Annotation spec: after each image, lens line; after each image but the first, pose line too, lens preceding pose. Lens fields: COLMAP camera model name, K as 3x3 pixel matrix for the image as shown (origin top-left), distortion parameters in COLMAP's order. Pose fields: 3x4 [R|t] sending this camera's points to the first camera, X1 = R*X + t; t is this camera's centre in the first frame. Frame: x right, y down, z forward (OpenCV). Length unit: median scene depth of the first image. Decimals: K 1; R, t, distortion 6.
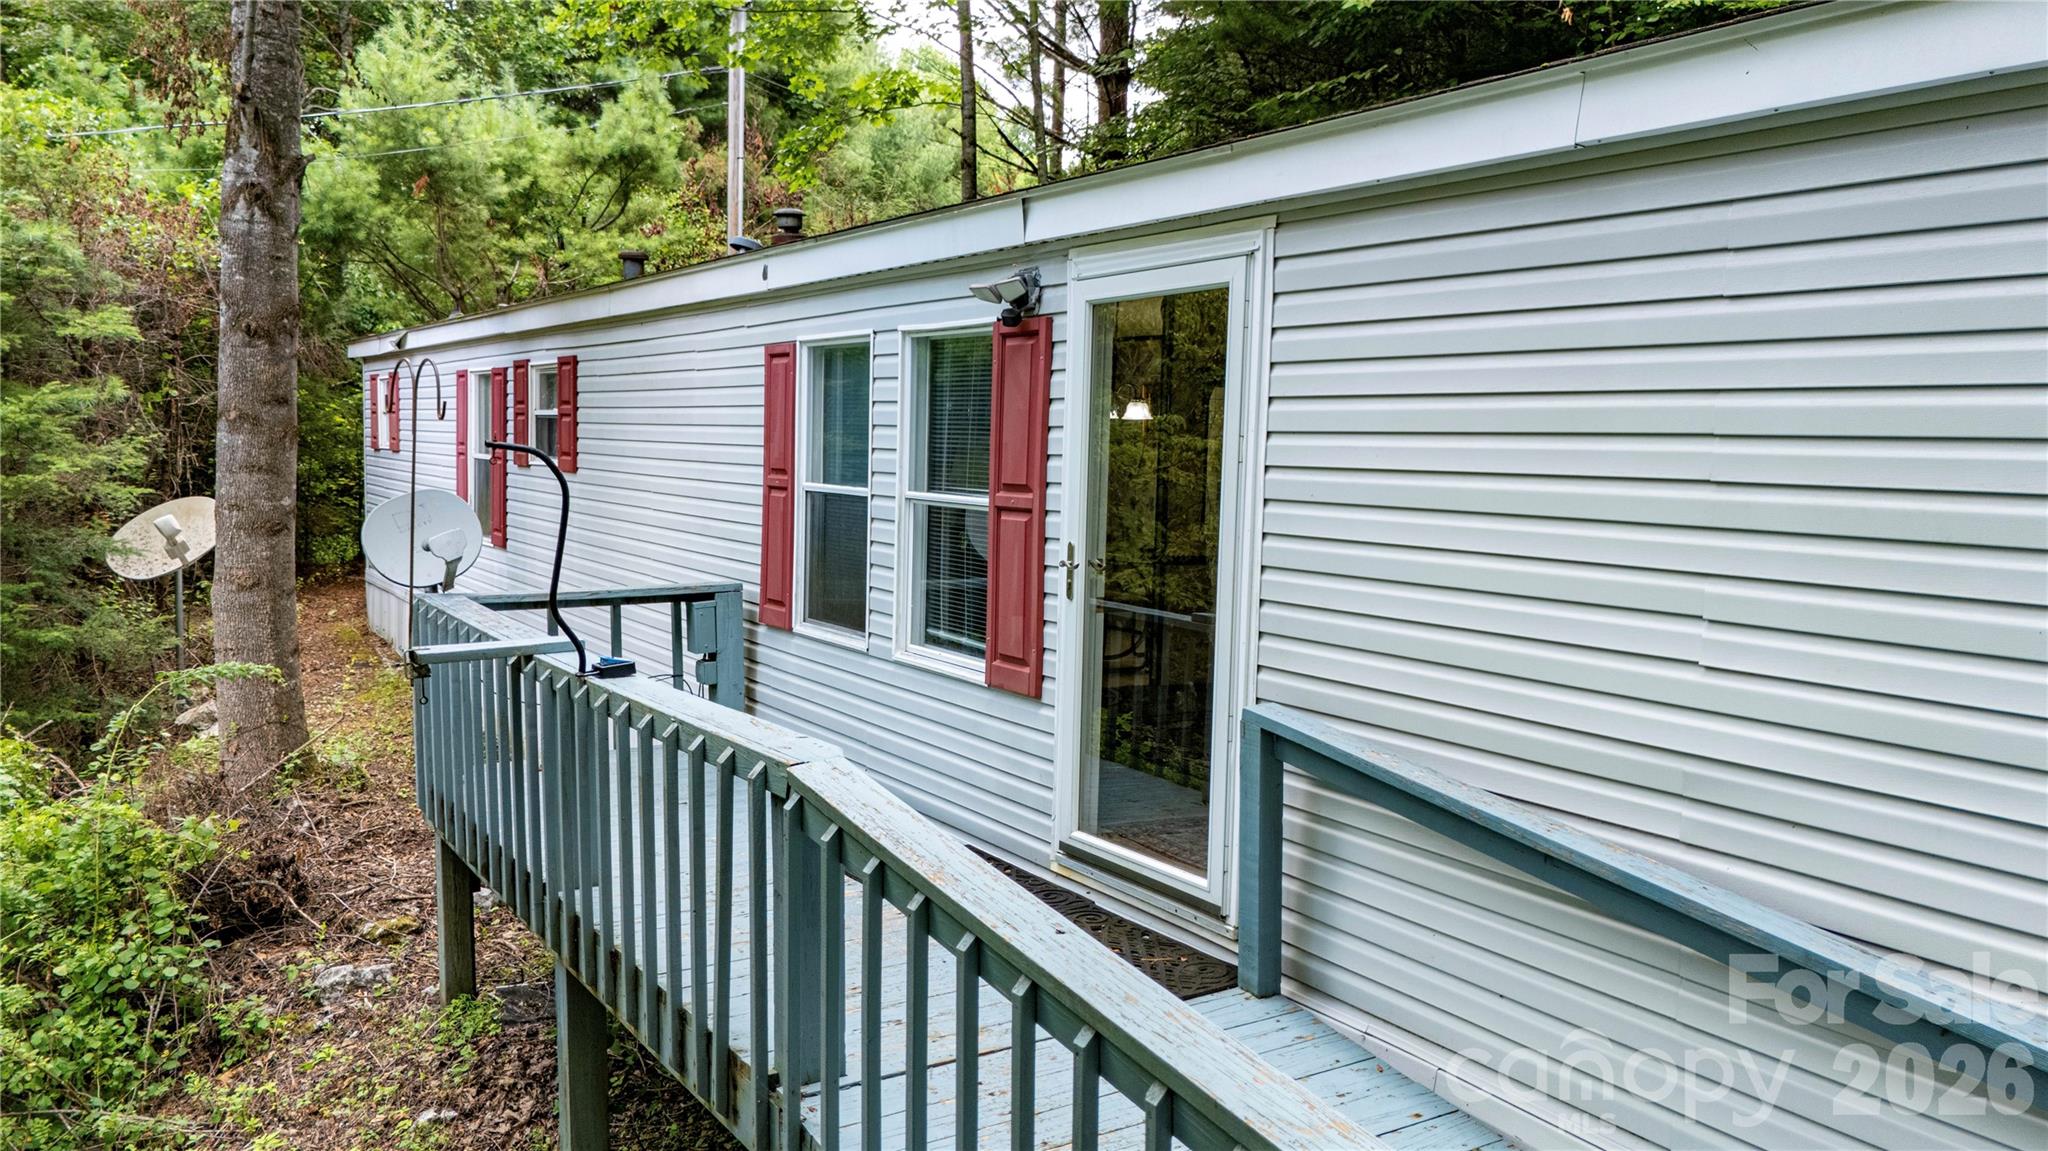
lens RADIAL K [[1537.5, 0, 1007.4], [0, 1537.5, 570.8], [0, 0, 1]] dist [0.071759, -0.051764]
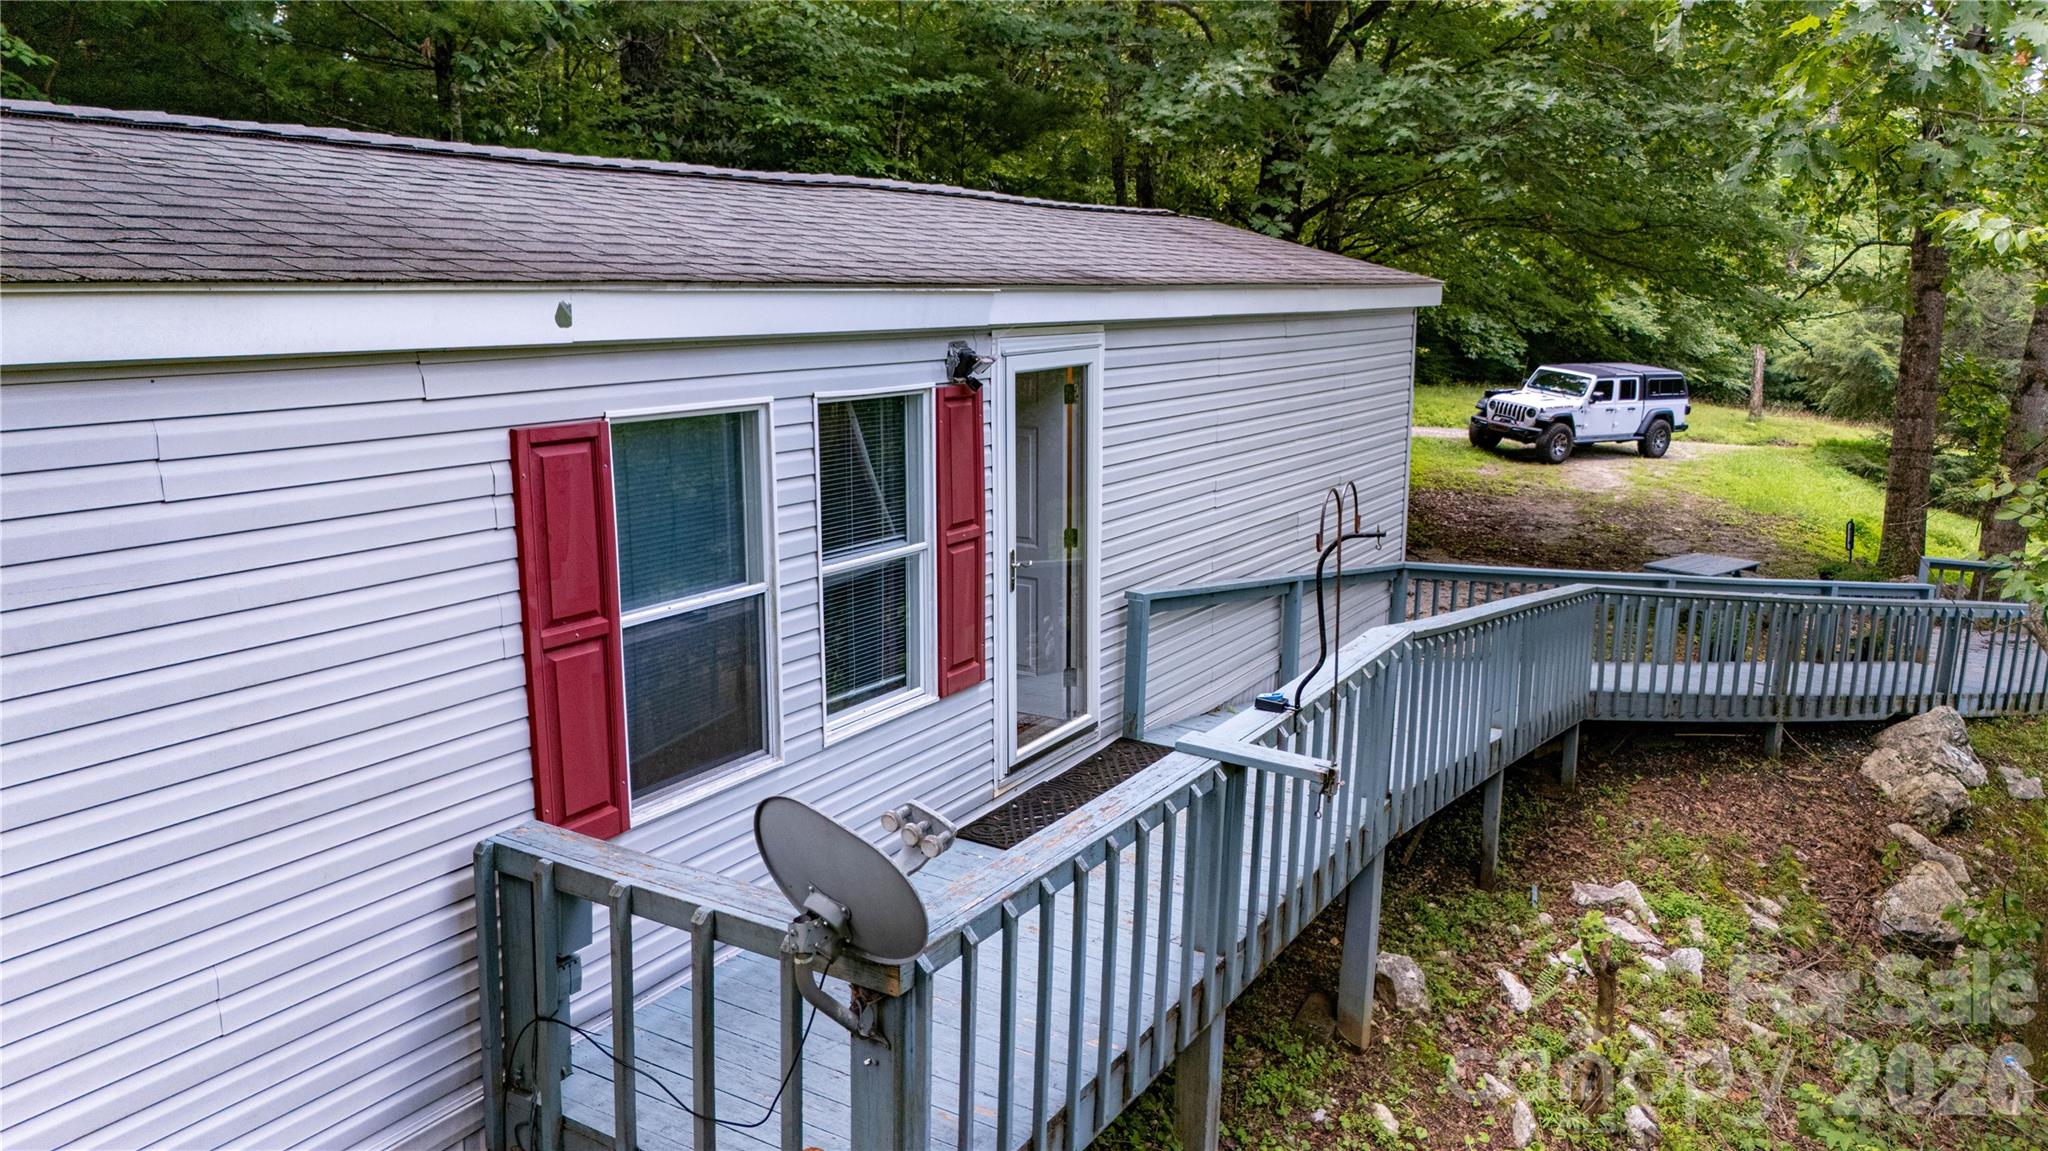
lens RADIAL K [[1537.5, 0, 1007.4], [0, 1537.5, 570.8], [0, 0, 1]] dist [0.071759, -0.051764]
pose [[-0.445307, -0.199408, 0.872891, -0.516963], [0.054985, 0.966955, 0.248948, -0.152913], [-0.893688, 0.158854, -0.419628, 0.715431]]
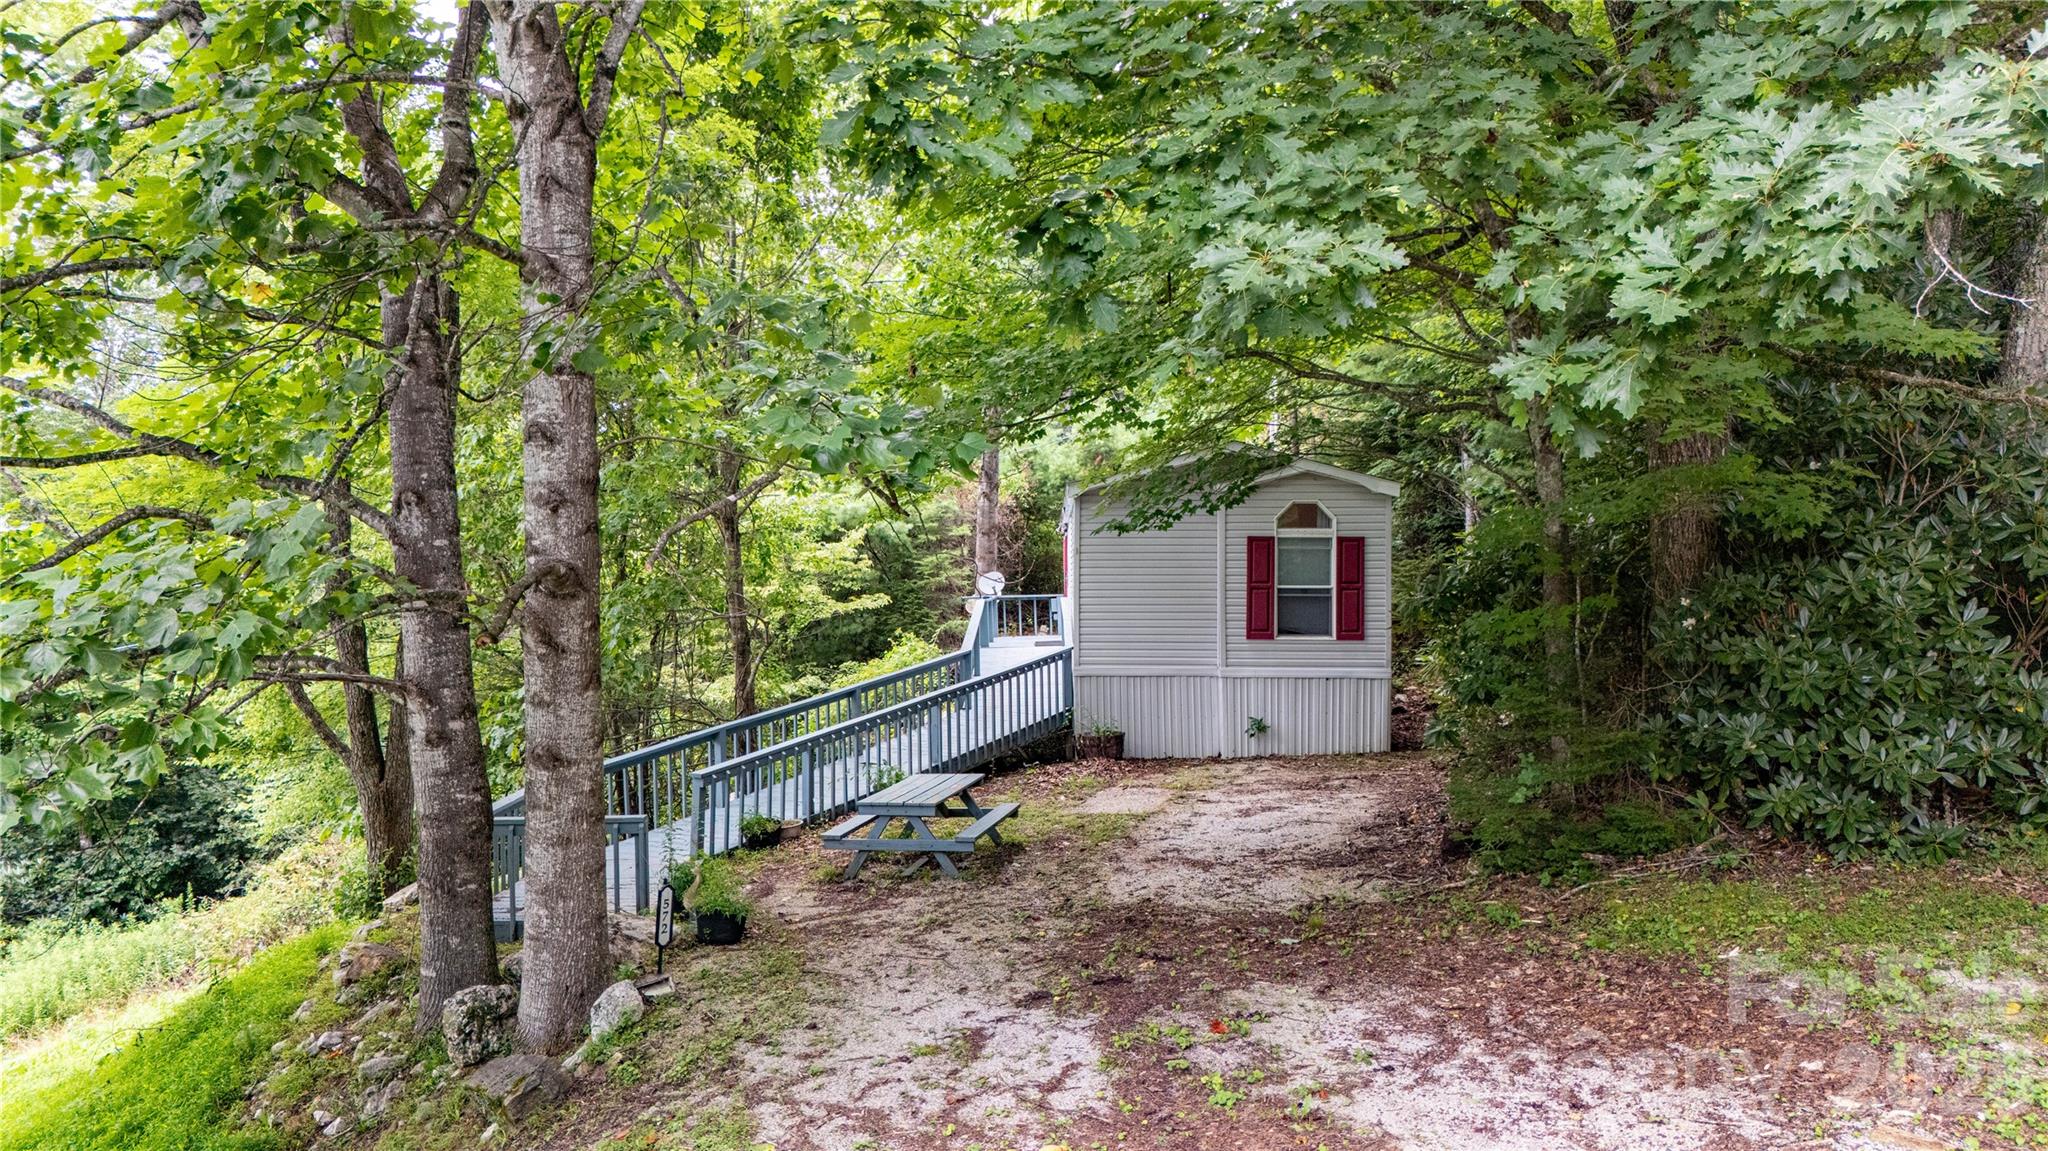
lens RADIAL K [[1482.8, 0, 1024.0], [0, 1482.8, 575.5], [0, 0, 1]] dist [0.055343, -0.002076]
pose [[0.837296, -0.025931, -0.546135, 1.164686], [-0.021727, 0.996508, -0.080626, 0.172080], [0.546318, 0.079373, 0.833808, -1.424729]]
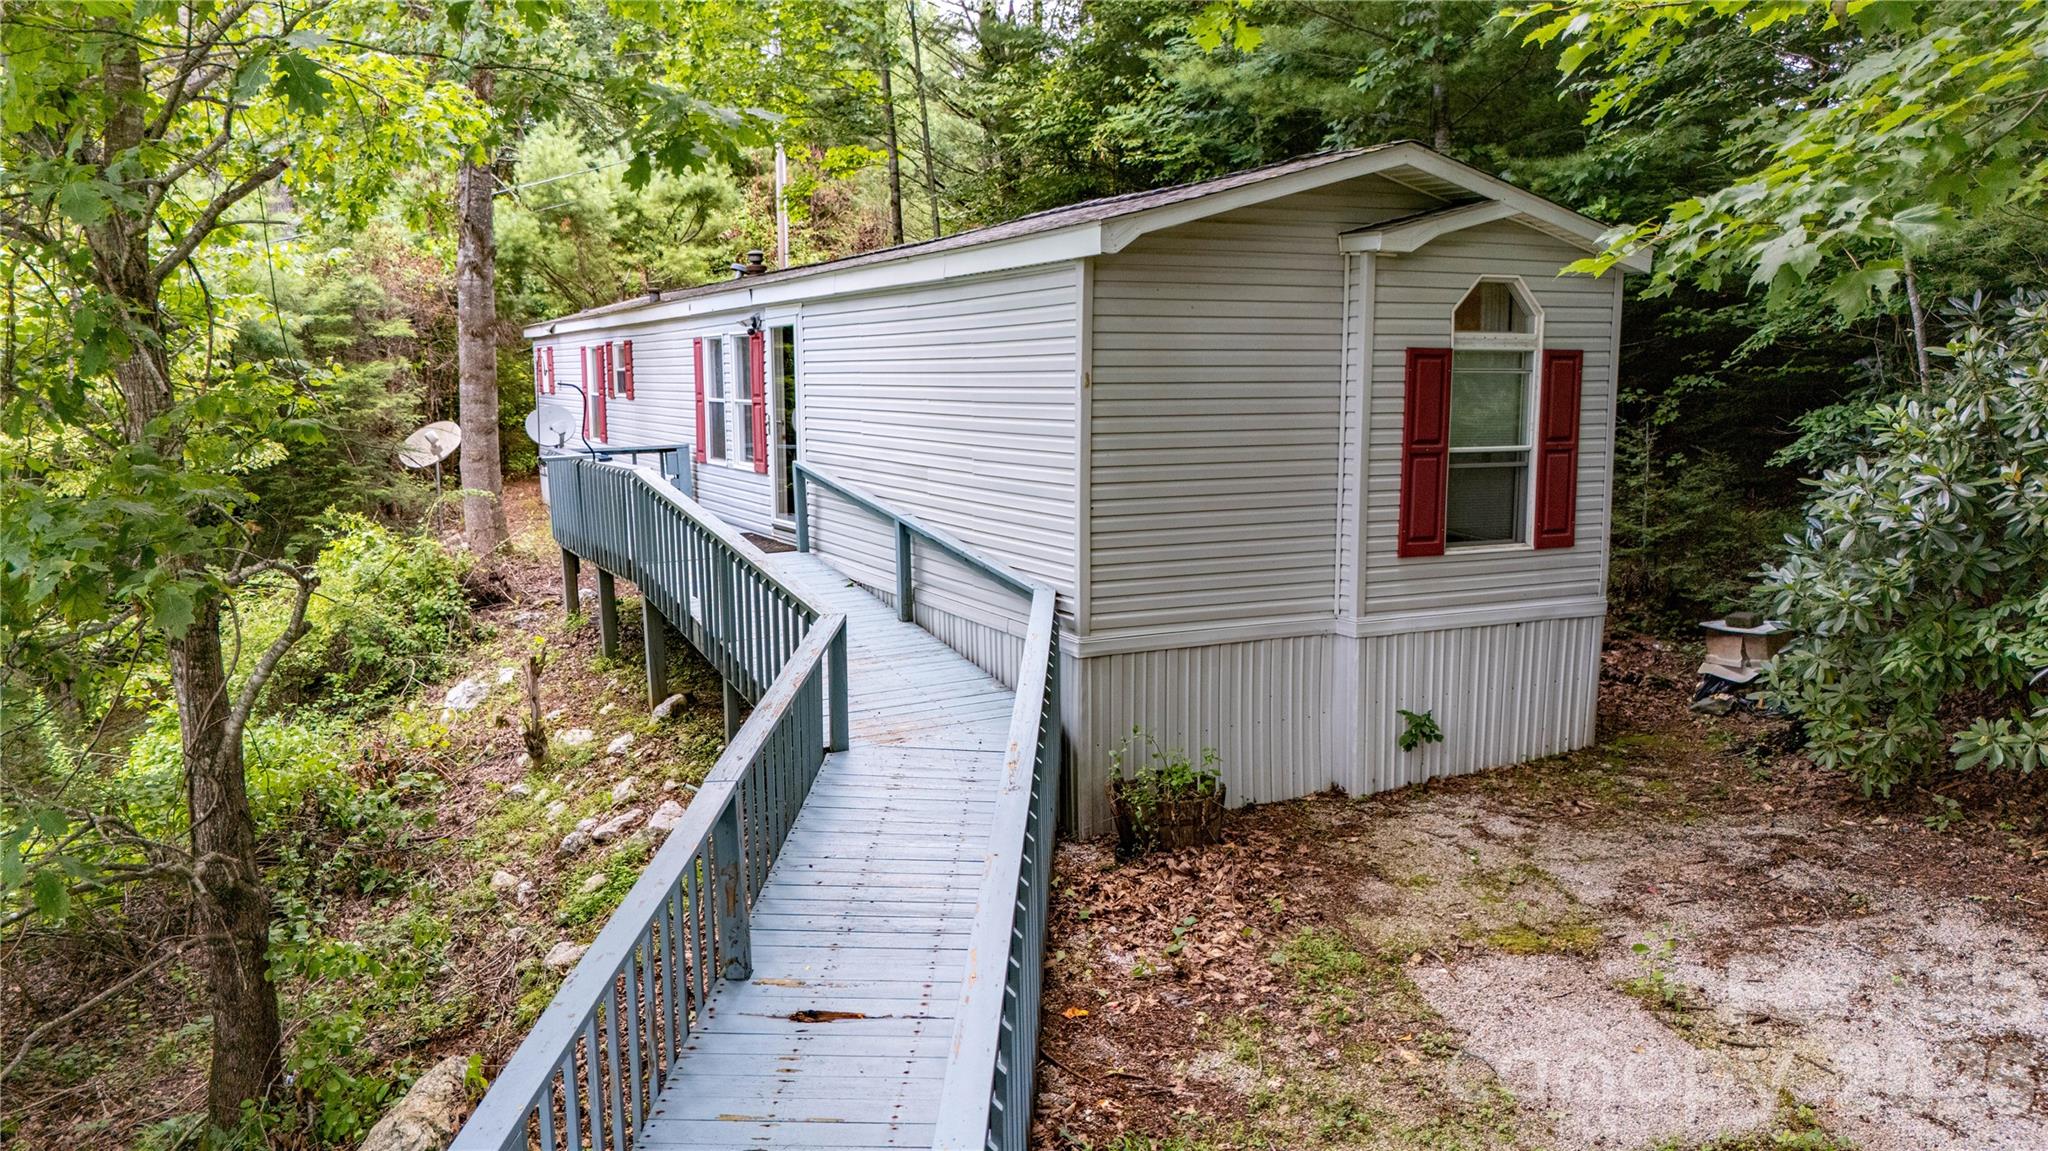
lens RADIAL K [[1482.8, 0, 1024.0], [0, 1482.8, 575.5], [0, 0, 1]] dist [0.055343, -0.002076]
pose [[0.995702, -0.017158, -0.091008, 0.335057], [0.021505, 0.998663, 0.047002, 0.070856], [0.090080, -0.048757, 0.994740, -0.742727]]
